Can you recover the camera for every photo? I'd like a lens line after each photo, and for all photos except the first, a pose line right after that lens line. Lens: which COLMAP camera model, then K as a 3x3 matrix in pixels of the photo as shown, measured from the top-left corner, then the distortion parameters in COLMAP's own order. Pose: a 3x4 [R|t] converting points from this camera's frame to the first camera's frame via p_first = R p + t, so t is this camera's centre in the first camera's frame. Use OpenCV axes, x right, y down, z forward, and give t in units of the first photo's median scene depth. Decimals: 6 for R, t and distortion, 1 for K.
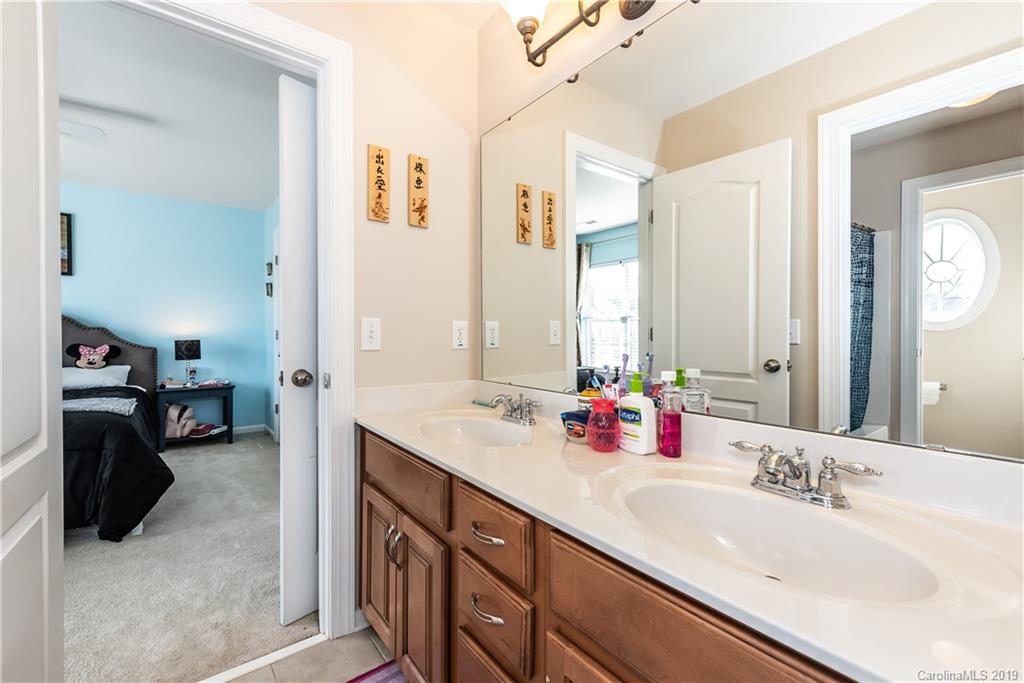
lens RADIAL K [[438.6, 0, 507.4], [0, 438.6, 336.1], [0, 0, 1]] dist [0.000906, 0.000351]
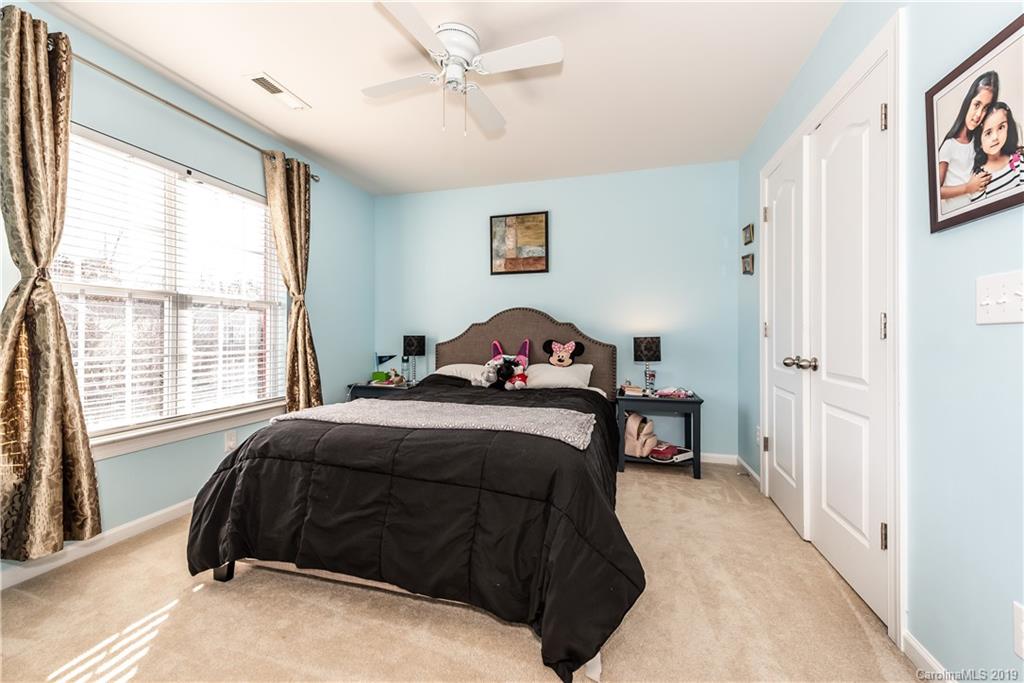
lens RADIAL K [[405.2, 0, 511.3], [0, 405.2, 329.8], [0, 0, 1]] dist [0.001394, -0.000063]
pose [[0.605008, -0.010417, -0.796151, -0.292605], [-0.004615, 0.999852, -0.016589, 0.009778], [0.796206, 0.013710, 0.604871, 0.357868]]
